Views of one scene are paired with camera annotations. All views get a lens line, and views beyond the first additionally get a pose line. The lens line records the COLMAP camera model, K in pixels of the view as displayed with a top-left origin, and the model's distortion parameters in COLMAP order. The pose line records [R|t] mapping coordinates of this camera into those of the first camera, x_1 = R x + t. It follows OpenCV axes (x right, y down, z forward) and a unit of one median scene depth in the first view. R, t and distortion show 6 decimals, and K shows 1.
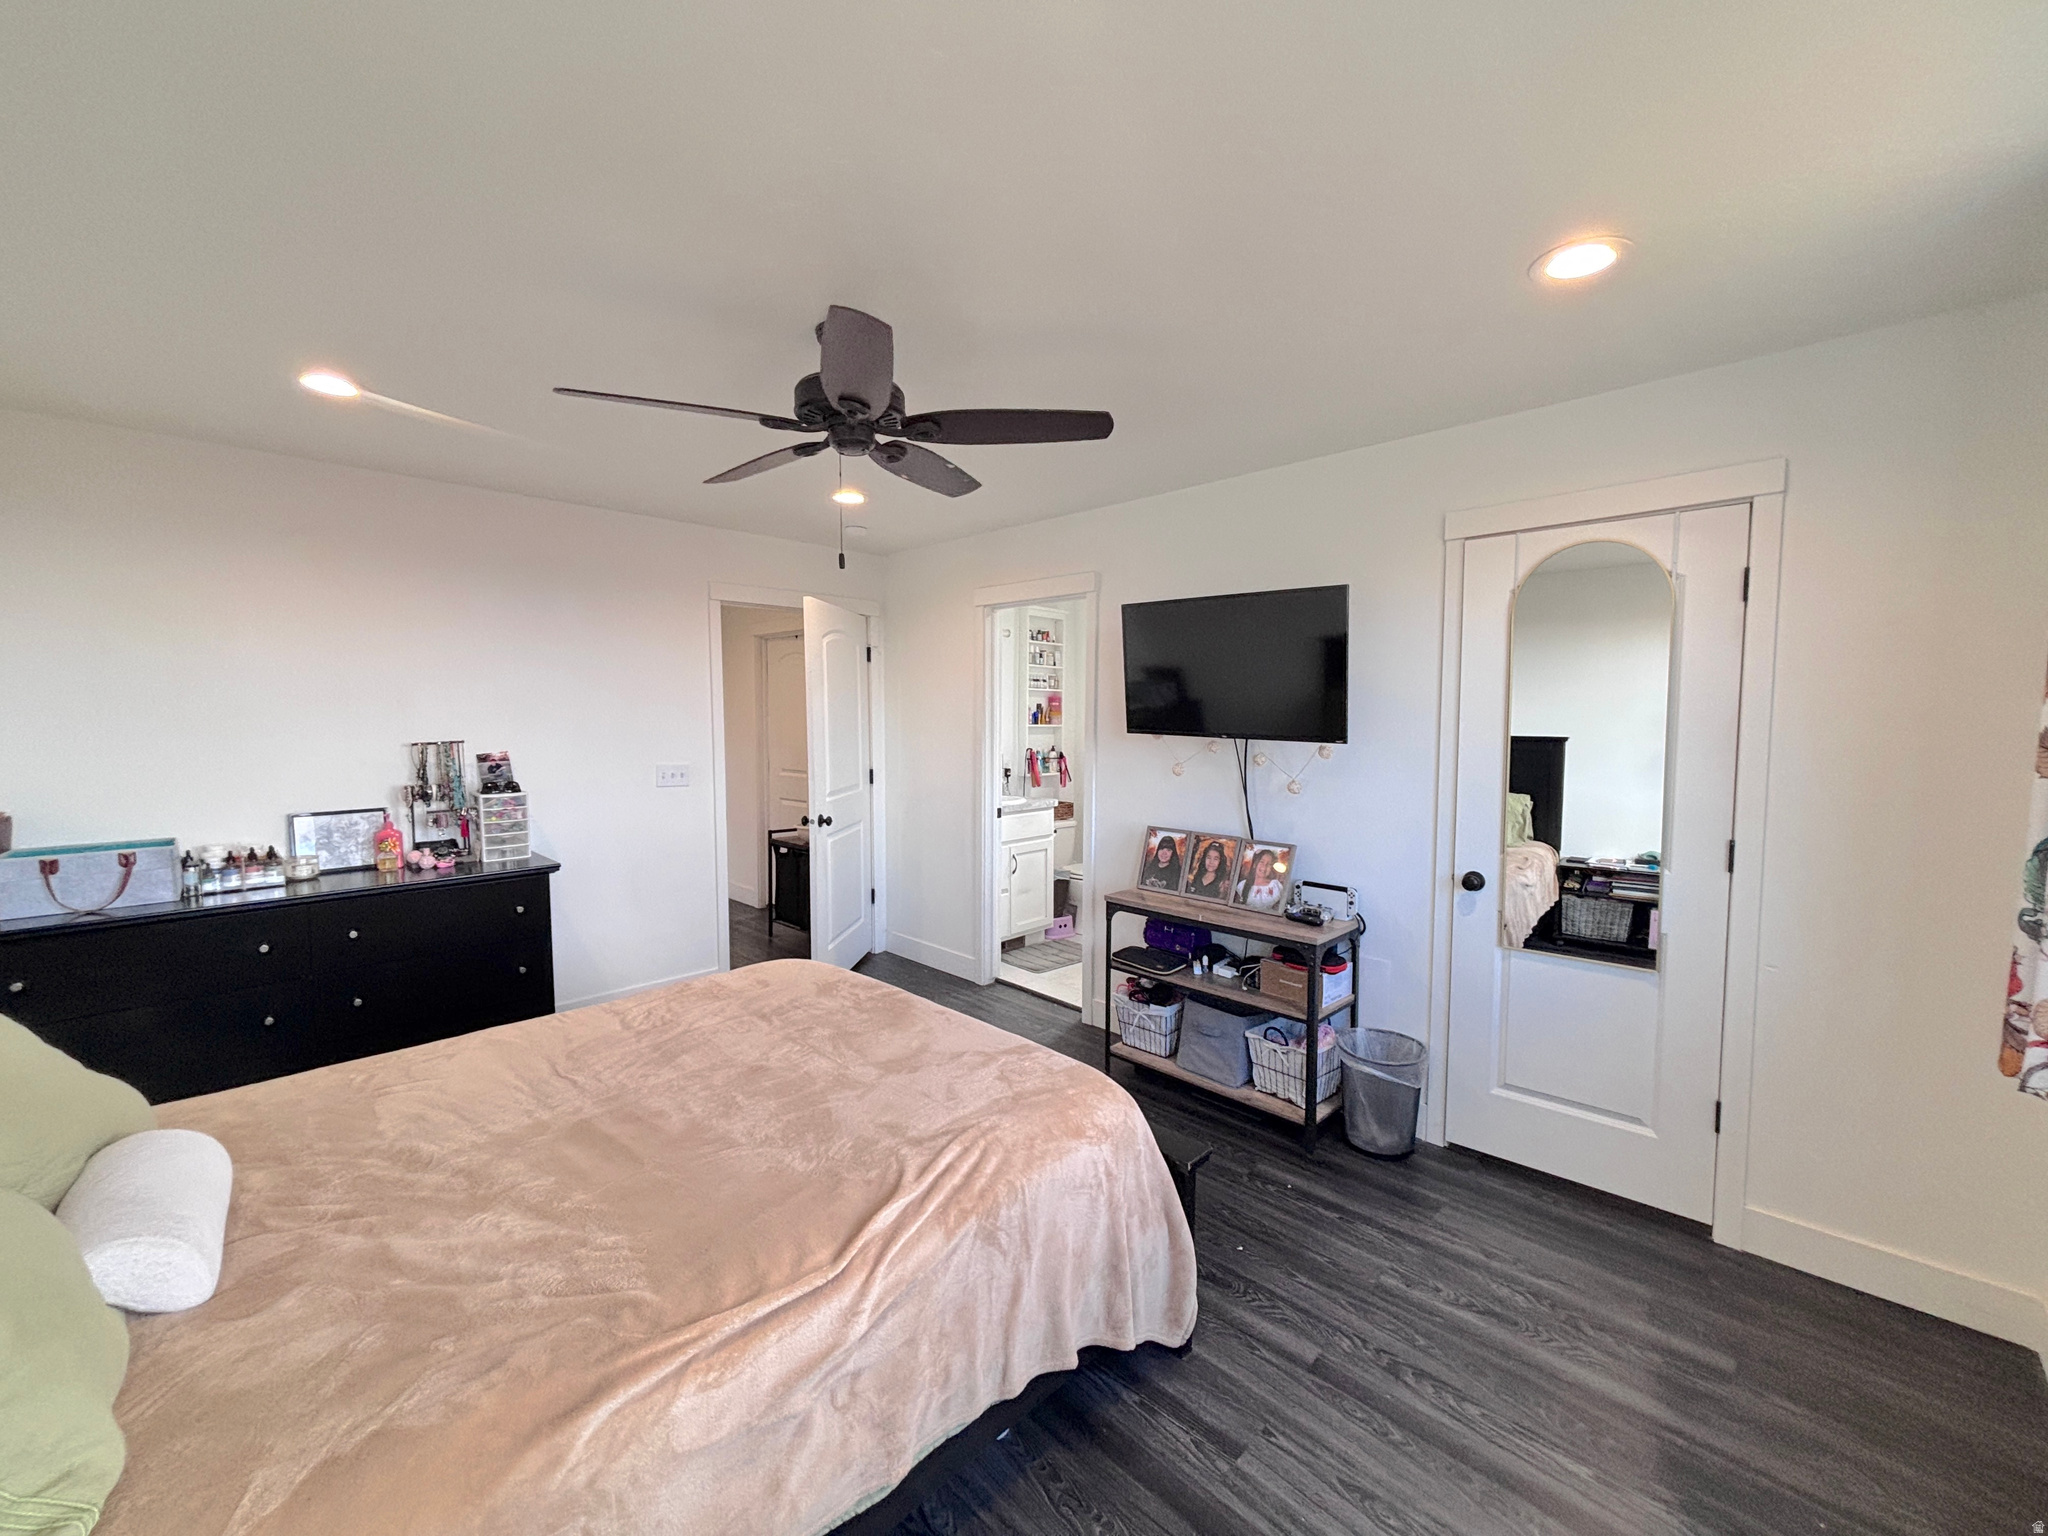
lens RADIAL K [[825.6, 0, 1030.4], [0, 825.6, 766.9], [0, 0, 1]] dist [0.009265, 0.000033]
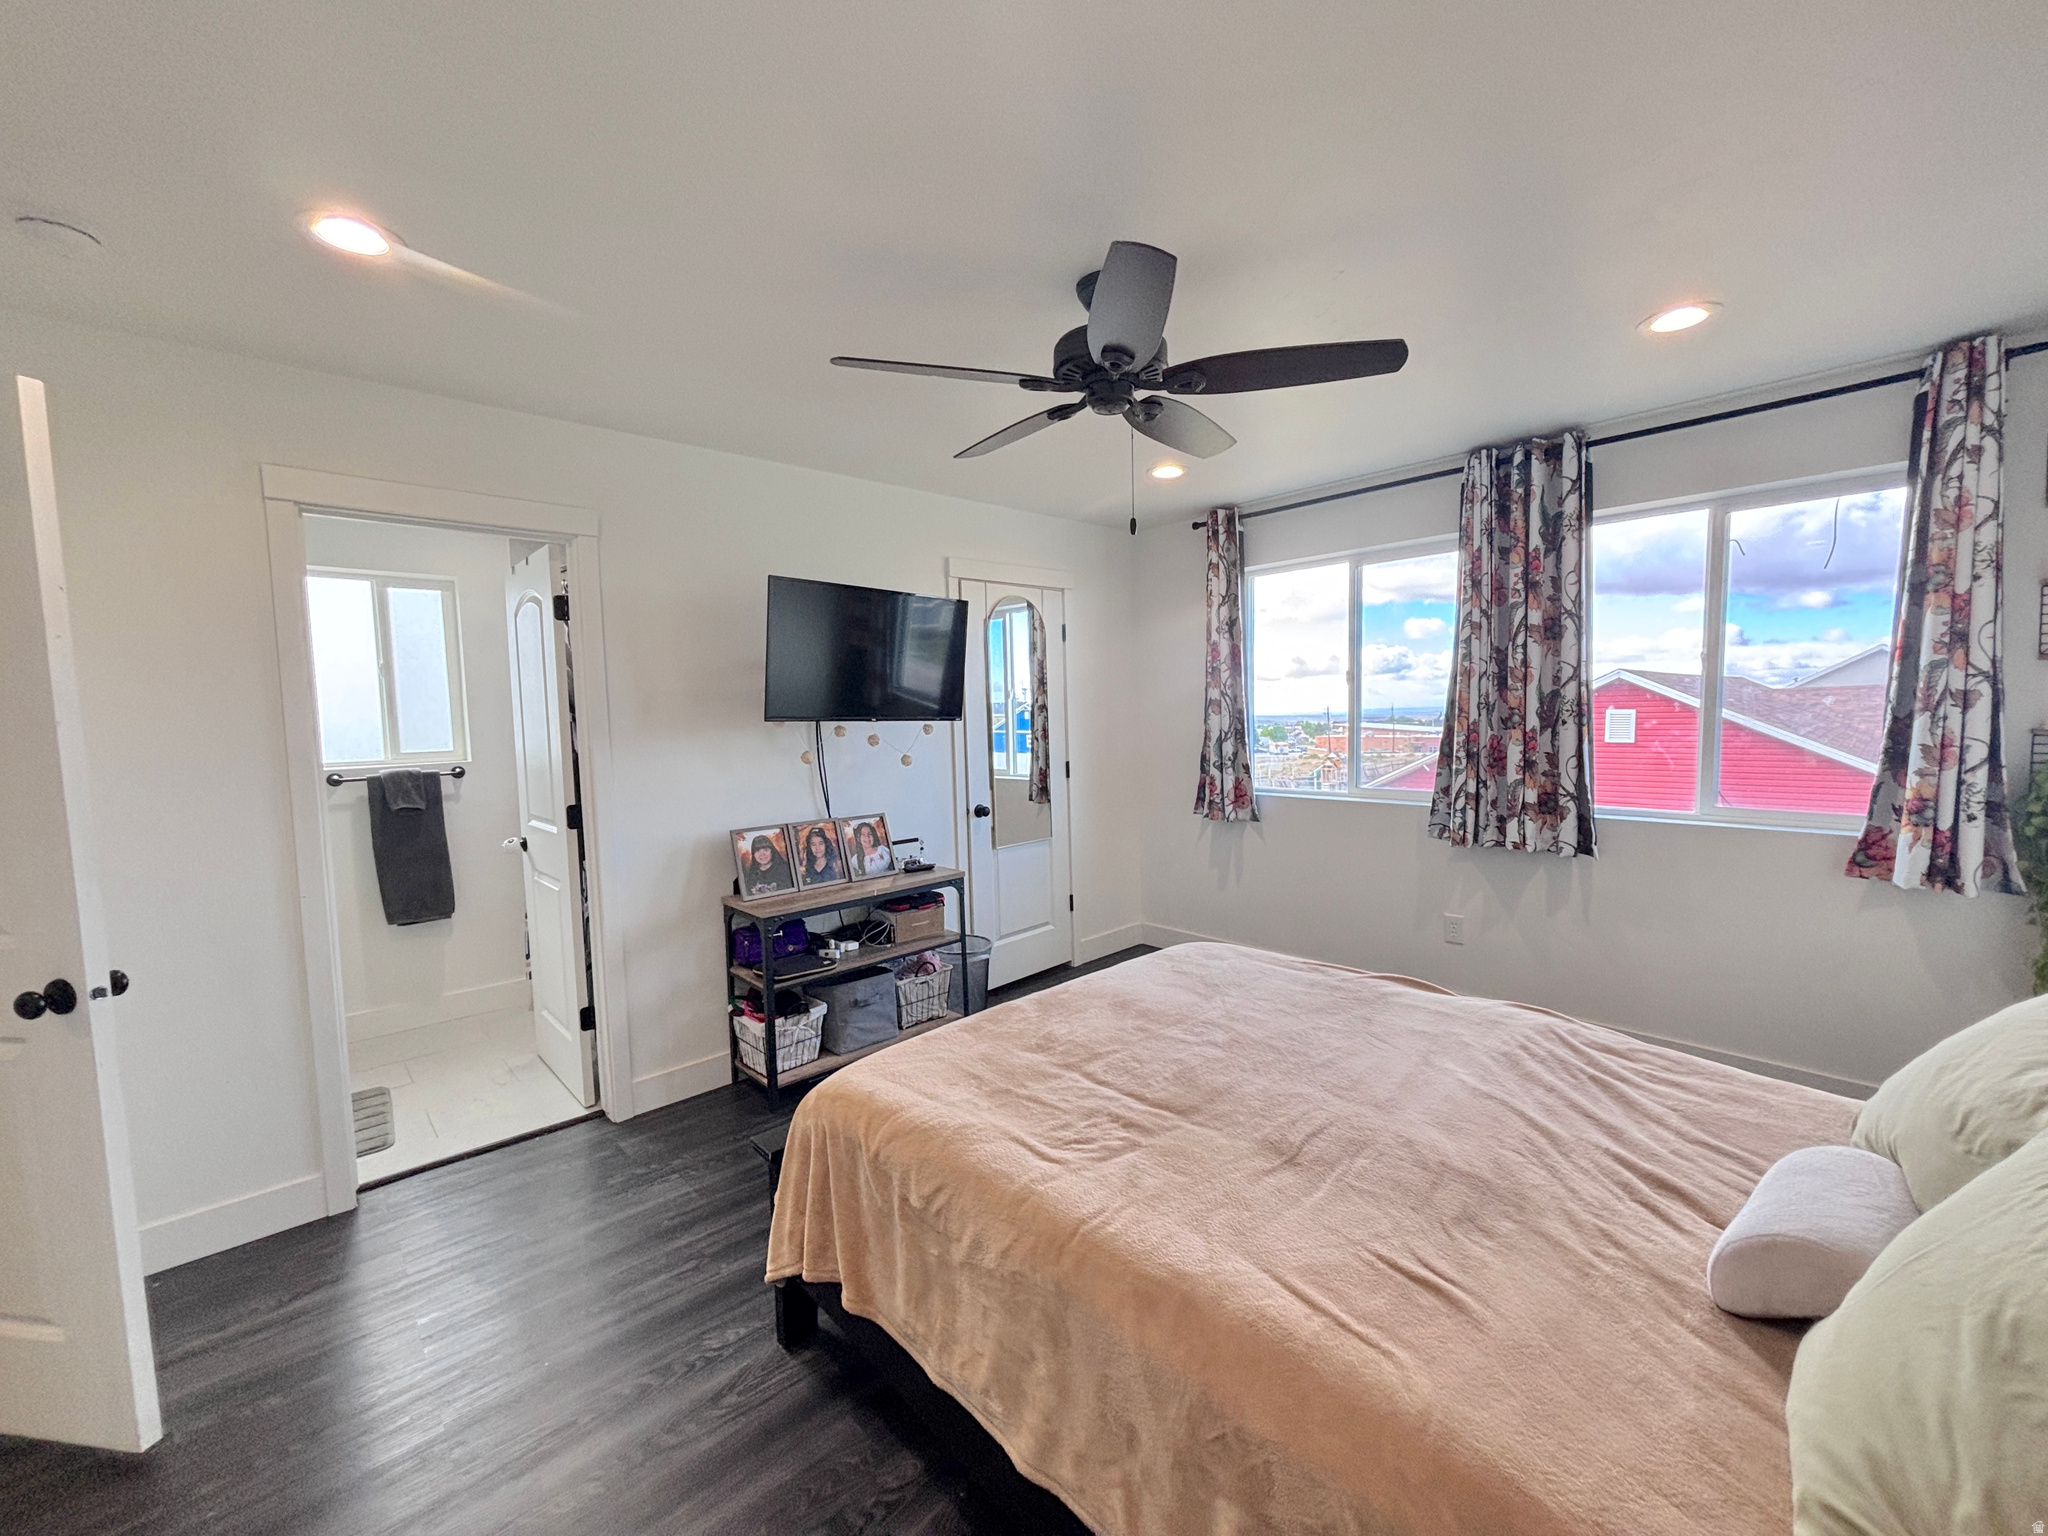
lens RADIAL K [[825.6, 0, 1030.4], [0, 825.6, 766.9], [0, 0, 1]] dist [0.009265, 0.000033]
pose [[0.043944, -0.076526, 0.996099, -0.554519], [0.091347, 0.993193, 0.072273, -0.022843], [-0.994849, 0.087815, 0.050636, 0.497734]]
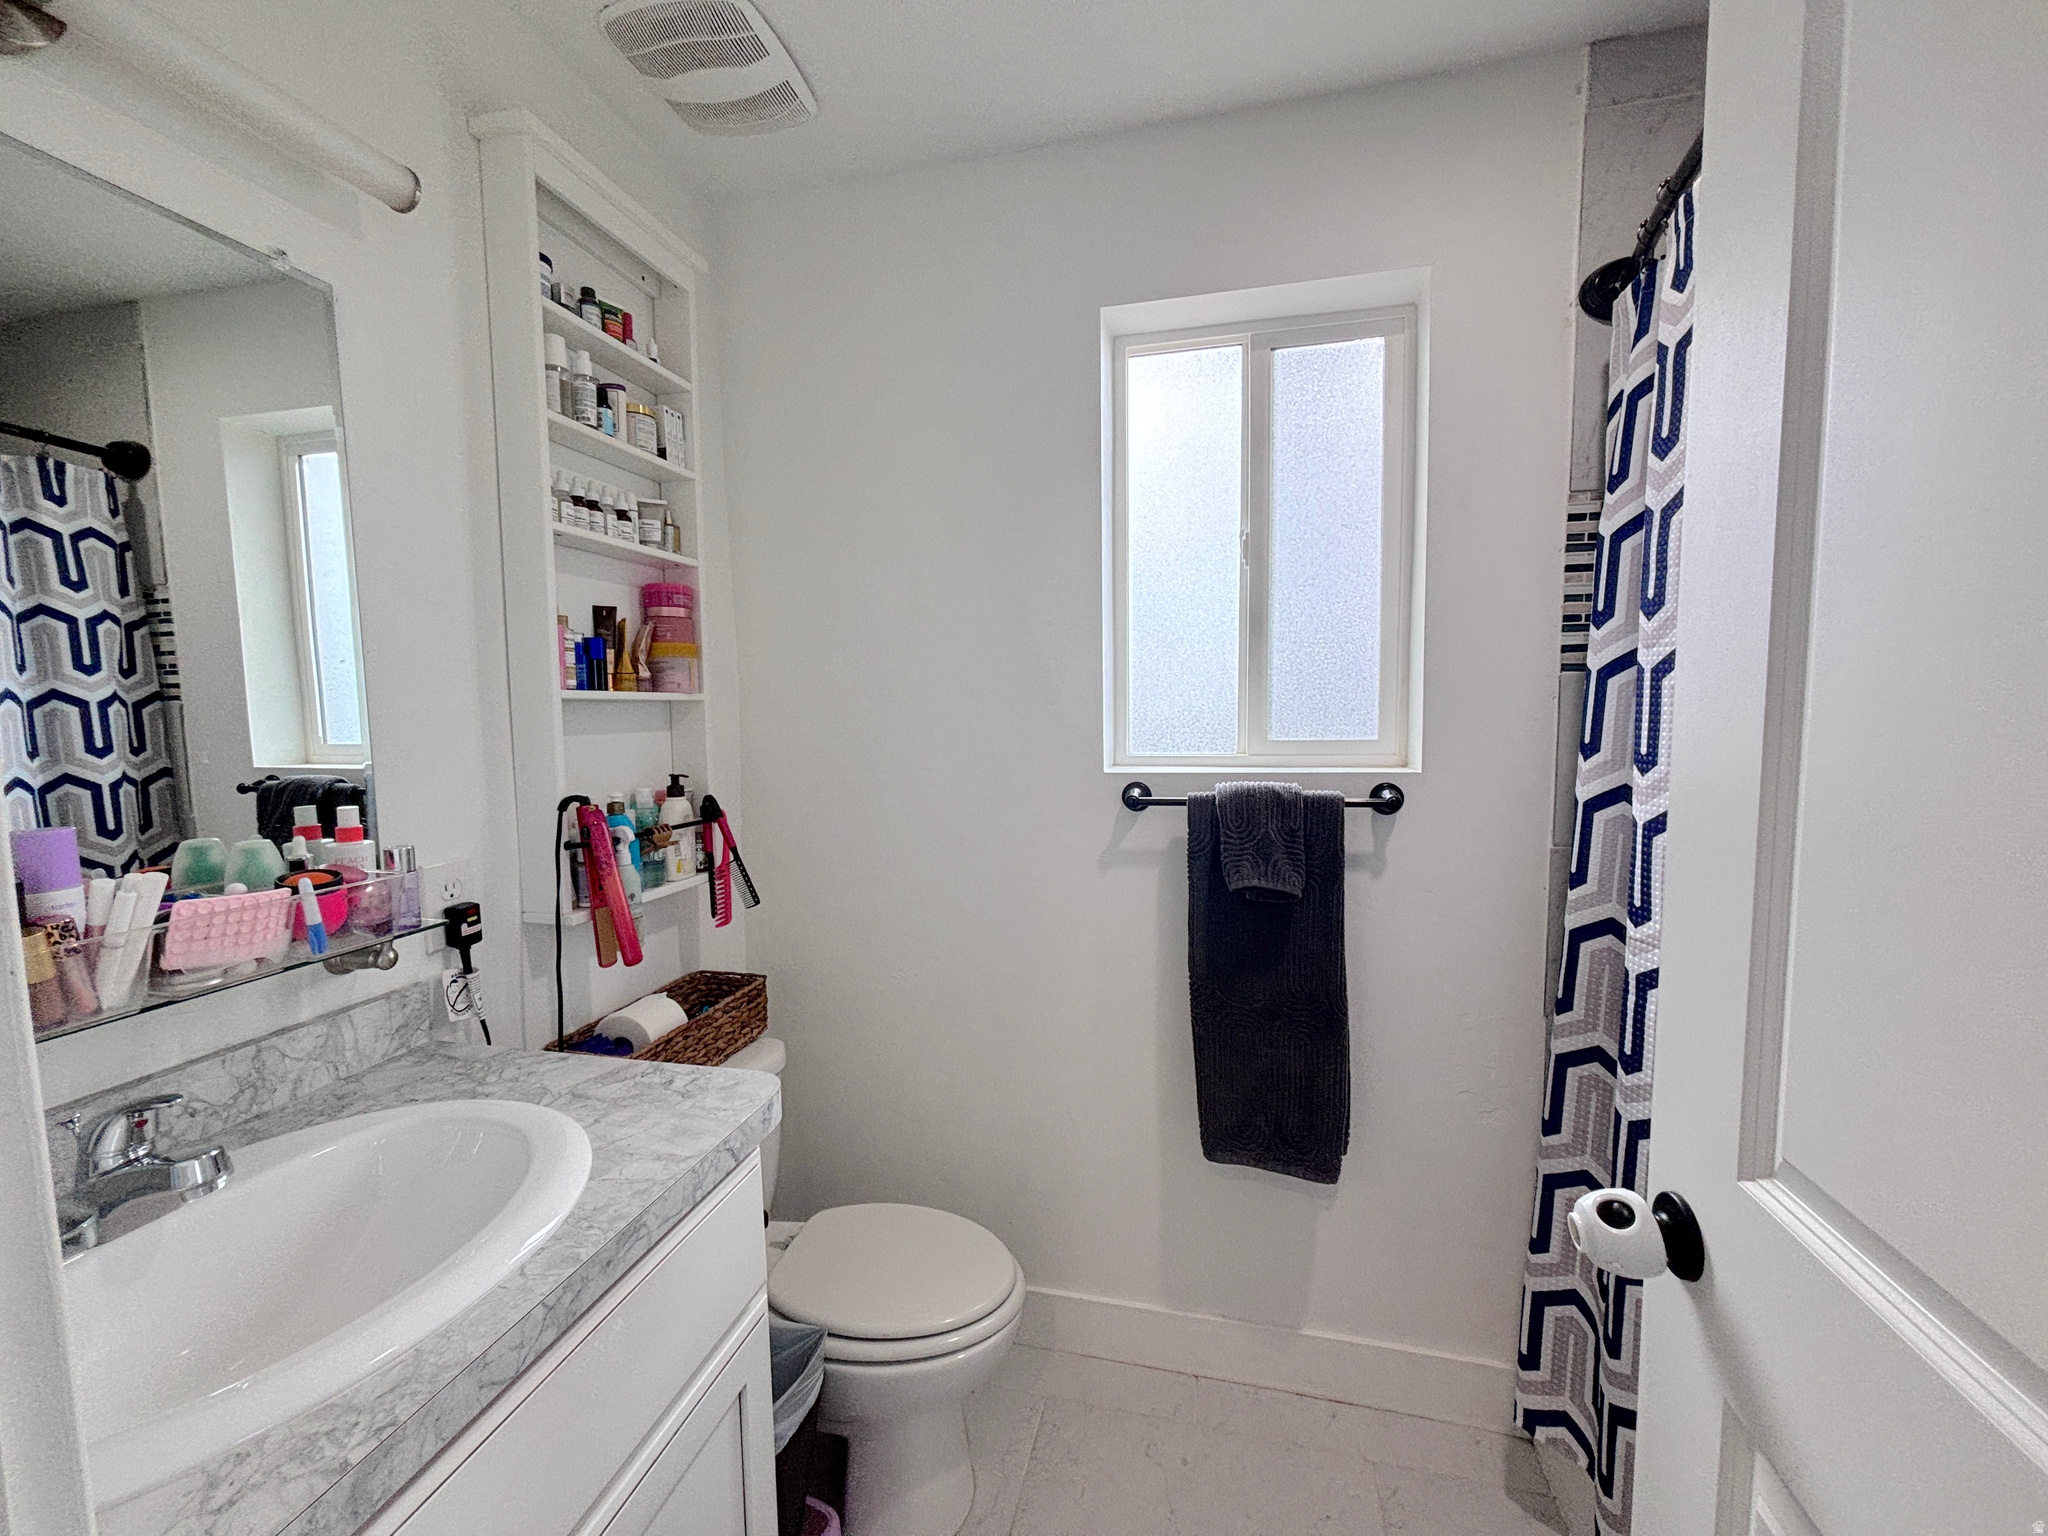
lens RADIAL K [[825.6, 0, 1030.4], [0, 825.6, 766.9], [0, 0, 1]] dist [0.009265, 0.000033]
pose [[0.856350, -0.055850, 0.513366, -0.012167], [0.050921, 0.998422, 0.023679, -0.036281], [-0.513879, 0.005864, 0.857843, 0.923465]]
